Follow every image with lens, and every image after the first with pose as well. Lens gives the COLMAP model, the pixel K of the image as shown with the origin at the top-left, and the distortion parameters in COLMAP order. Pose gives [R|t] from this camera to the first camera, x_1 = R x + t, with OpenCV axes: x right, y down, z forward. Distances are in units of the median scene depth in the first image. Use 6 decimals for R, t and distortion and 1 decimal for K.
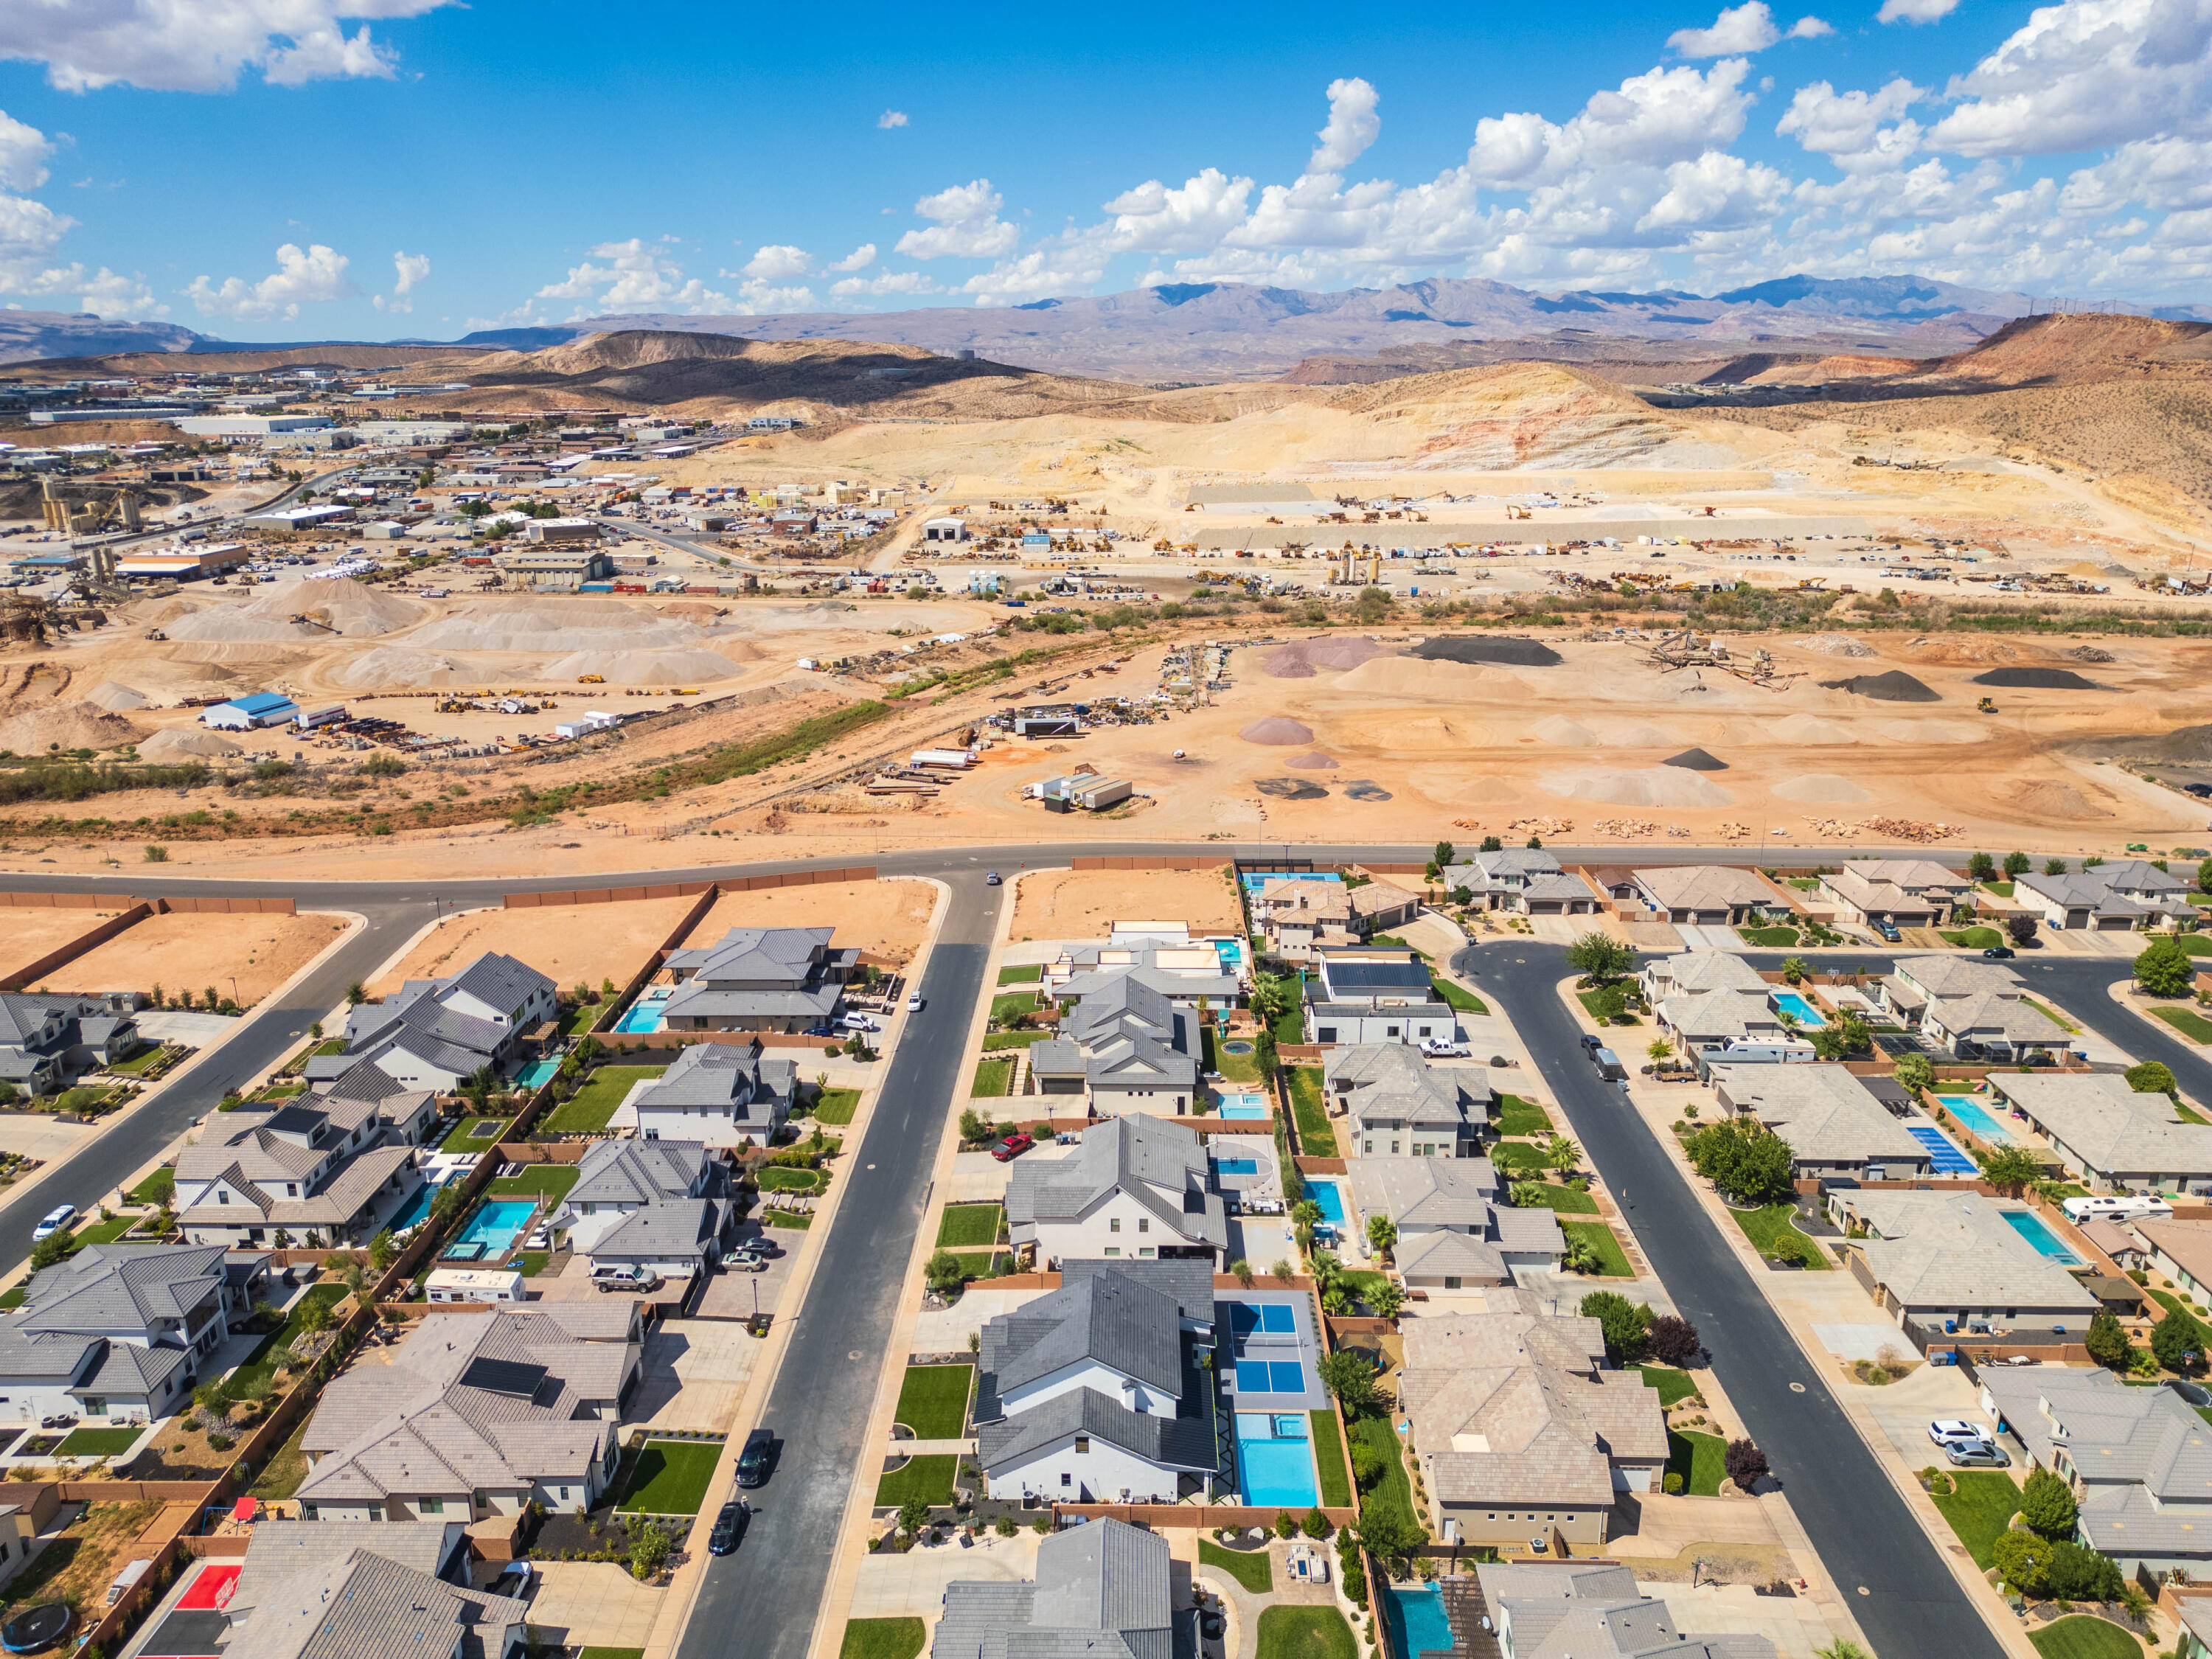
lens RADIAL K [[1556.3, 0, 1106.0], [0, 1556.3, 829.5], [0, 0, 1]] dist [0.076389, -0.076835]
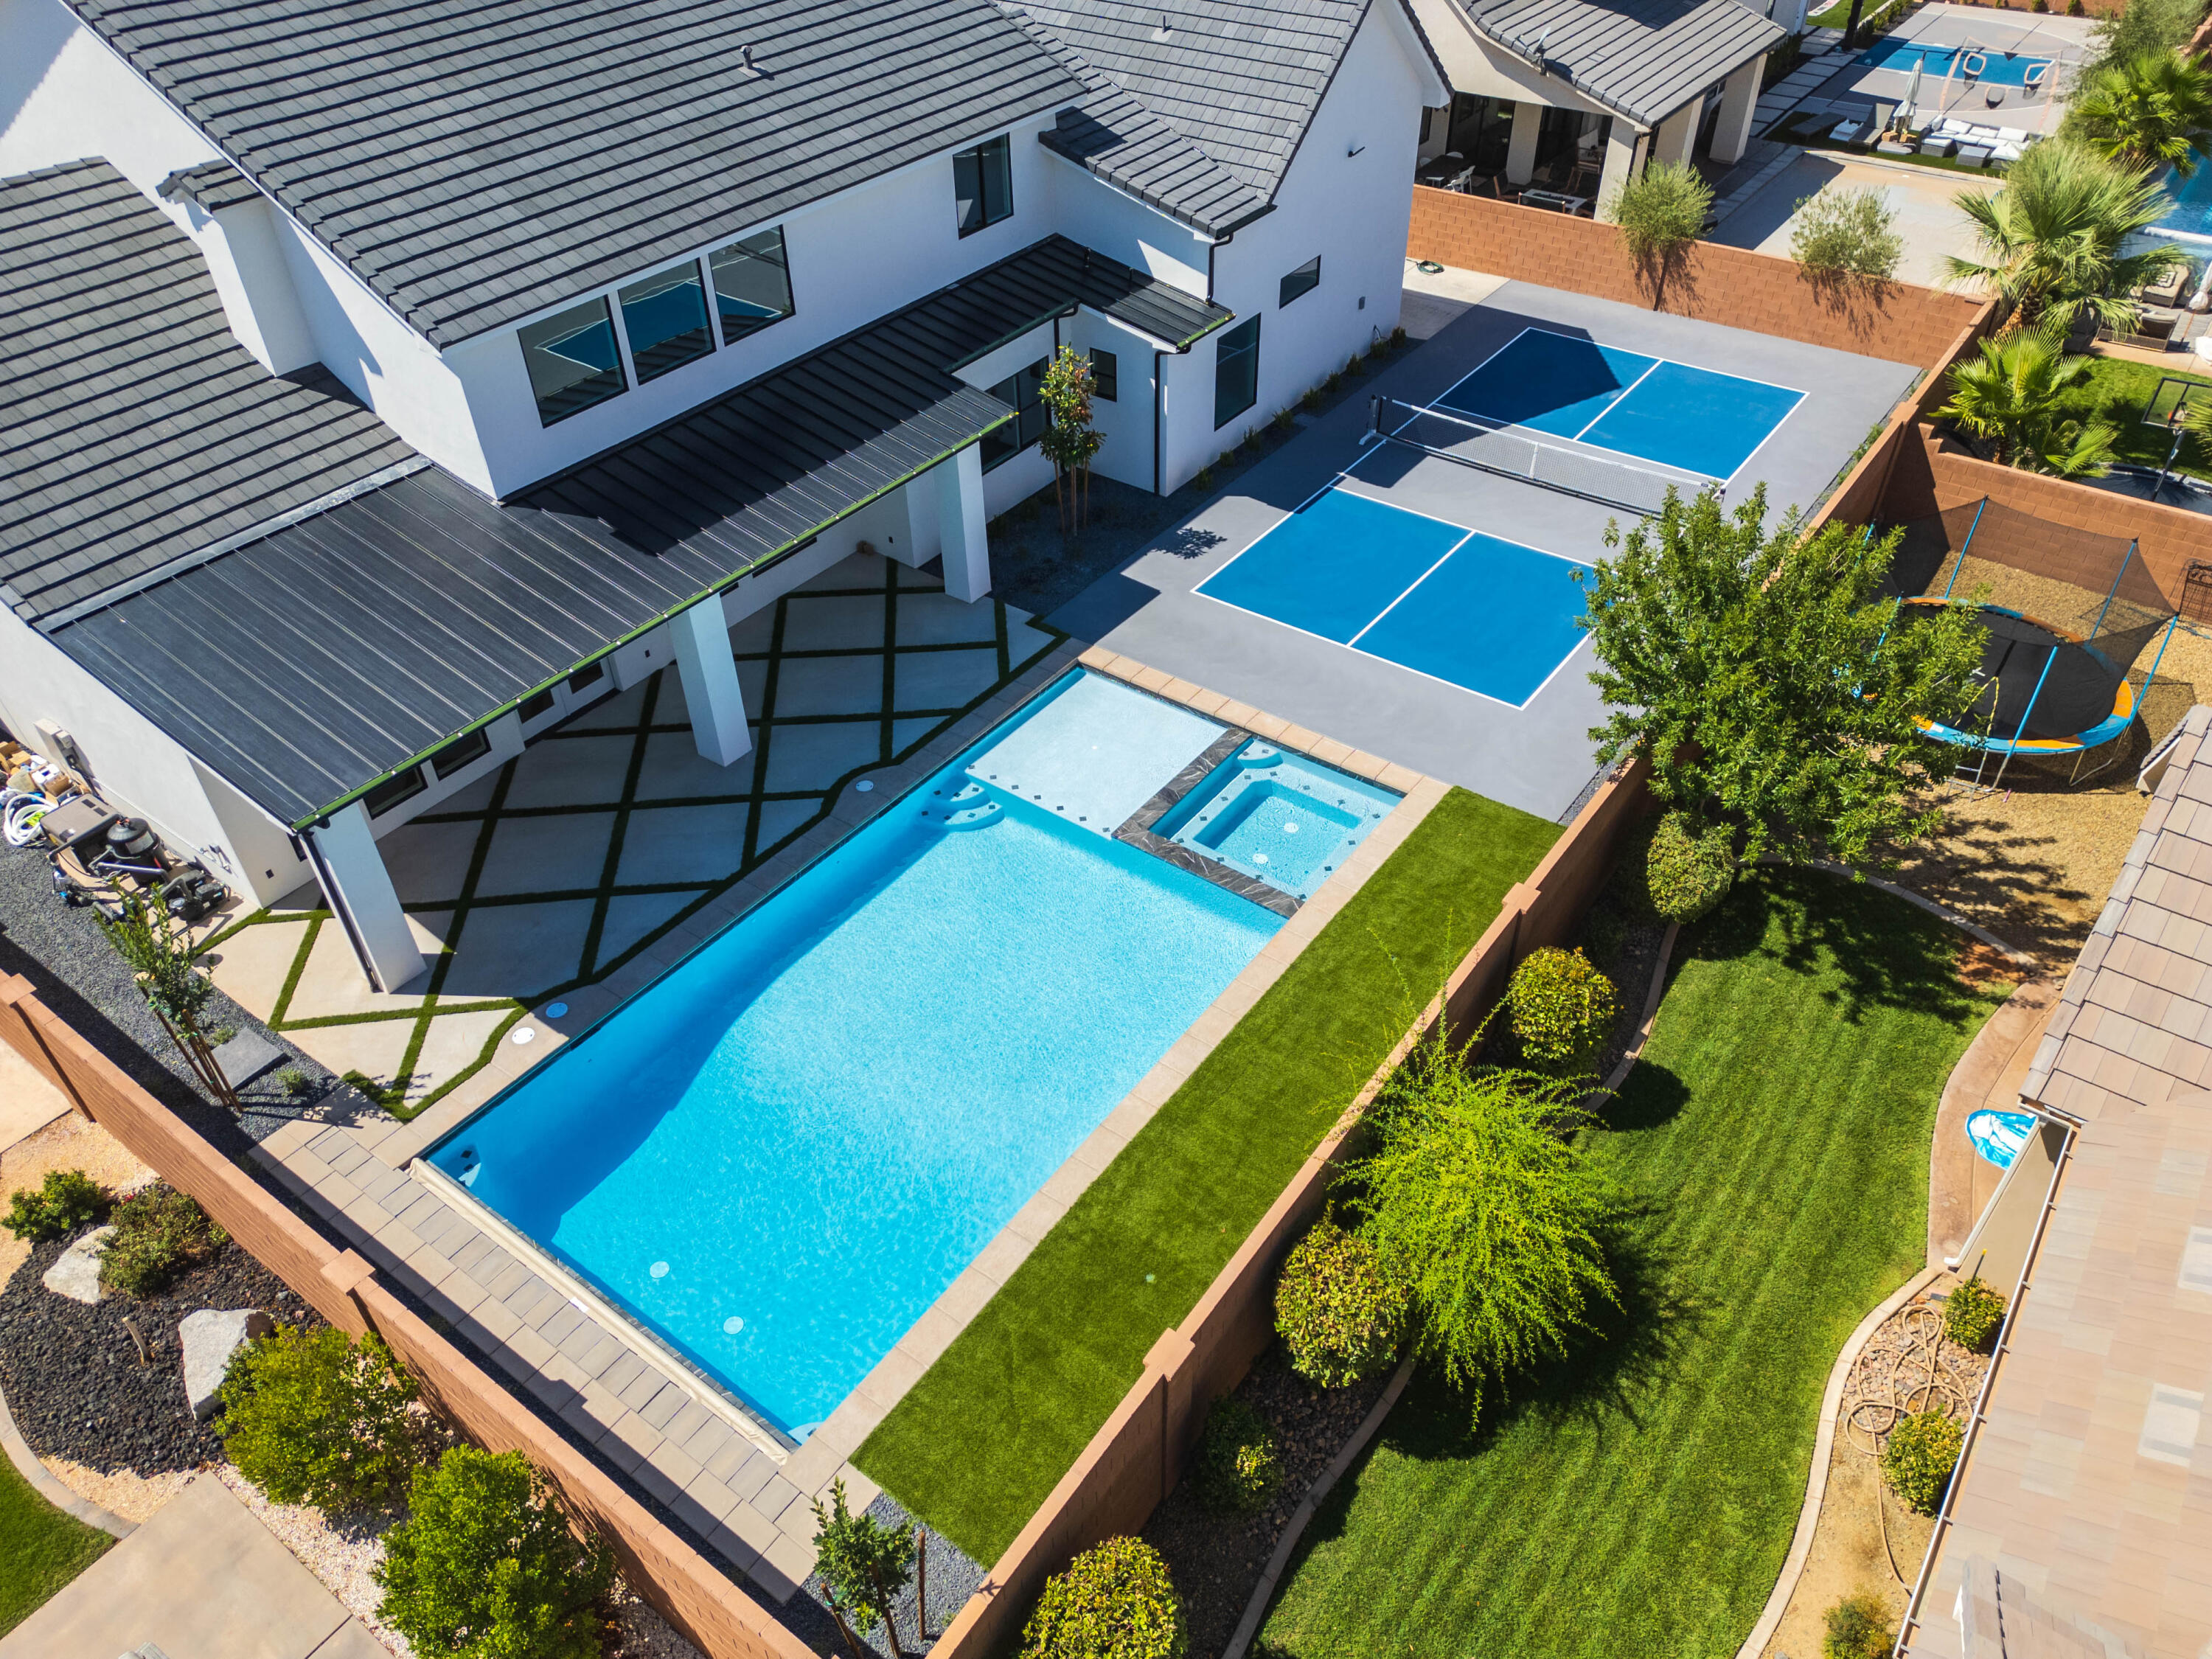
lens RADIAL K [[1556.3, 0, 1106.0], [0, 1556.3, 829.5], [0, 0, 1]] dist [0.076389, -0.076835]
pose [[0.819041, 0.364578, -0.443007, 0.156116], [-0.154717, 0.883889, 0.441365, 0.274921], [0.552481, -0.292955, 0.780348, 0.763031]]
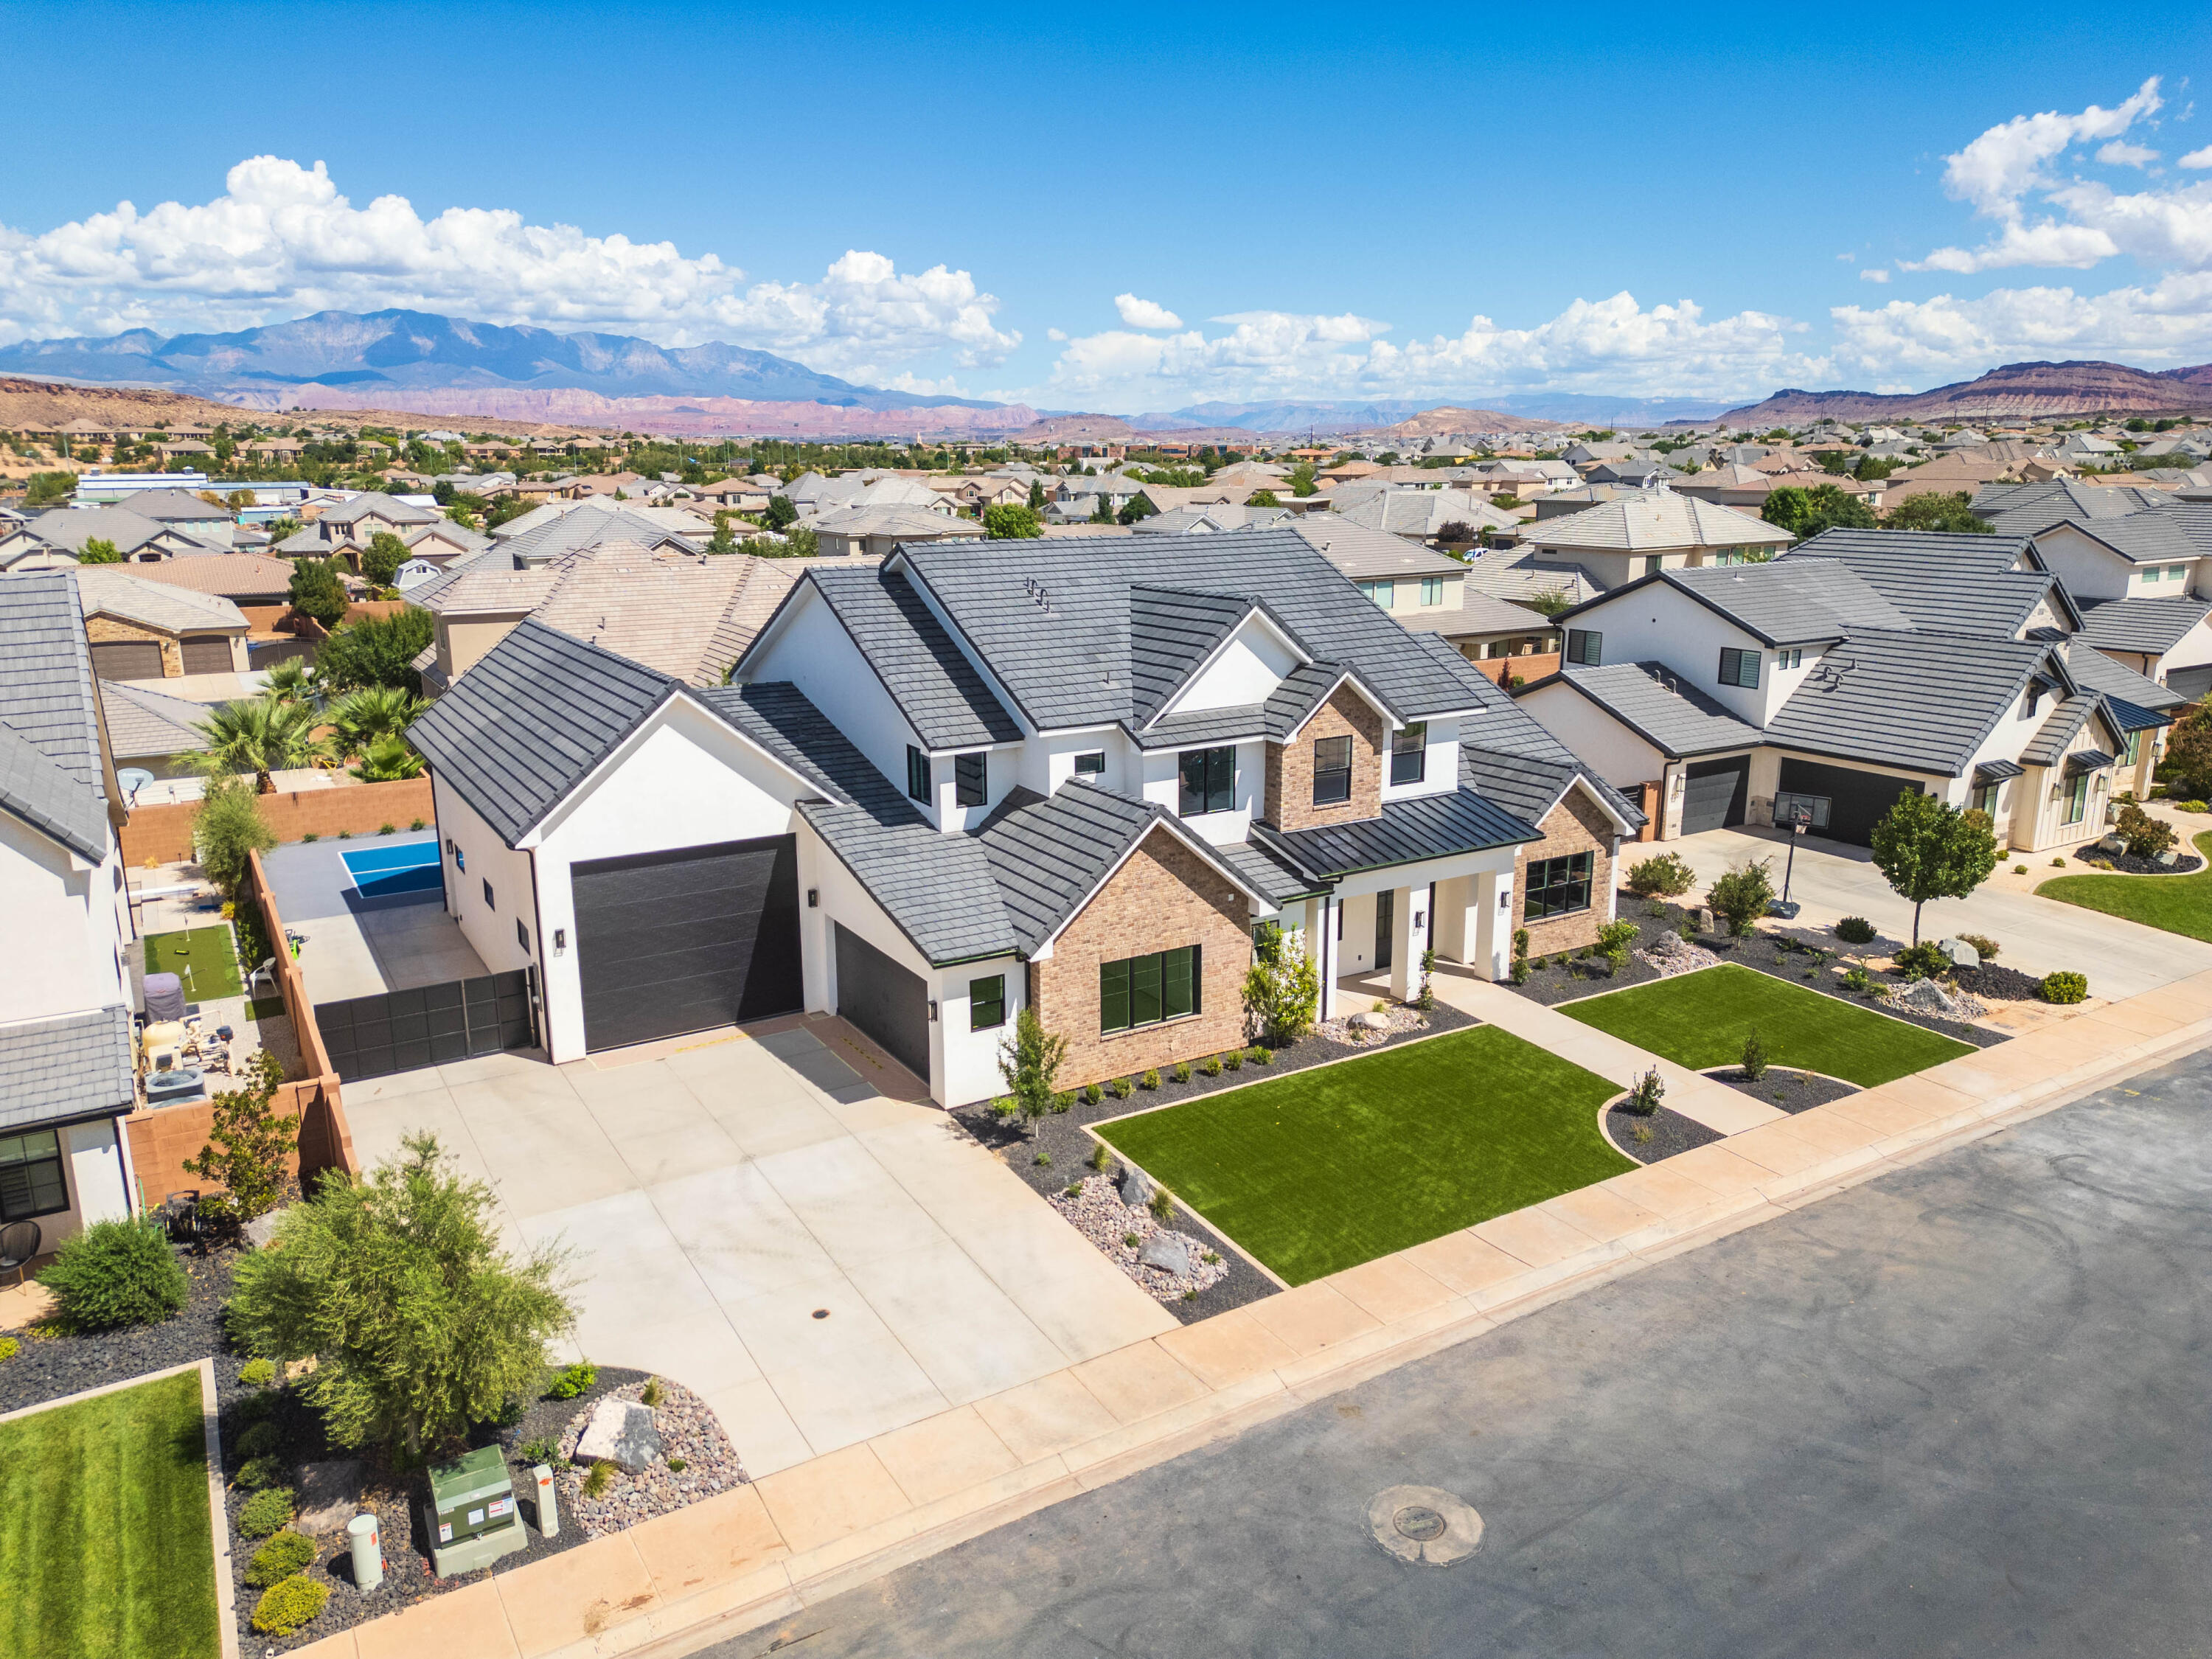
lens RADIAL K [[1556.3, 0, 1106.0], [0, 1556.3, 829.5], [0, 0, 1]] dist [0.076389, -0.076835]
pose [[-0.536008, -0.191310, 0.822251, -0.231602], [0.250647, 0.894003, 0.371396, 0.216968], [-0.806146, 0.405166, -0.431241, 1.007813]]
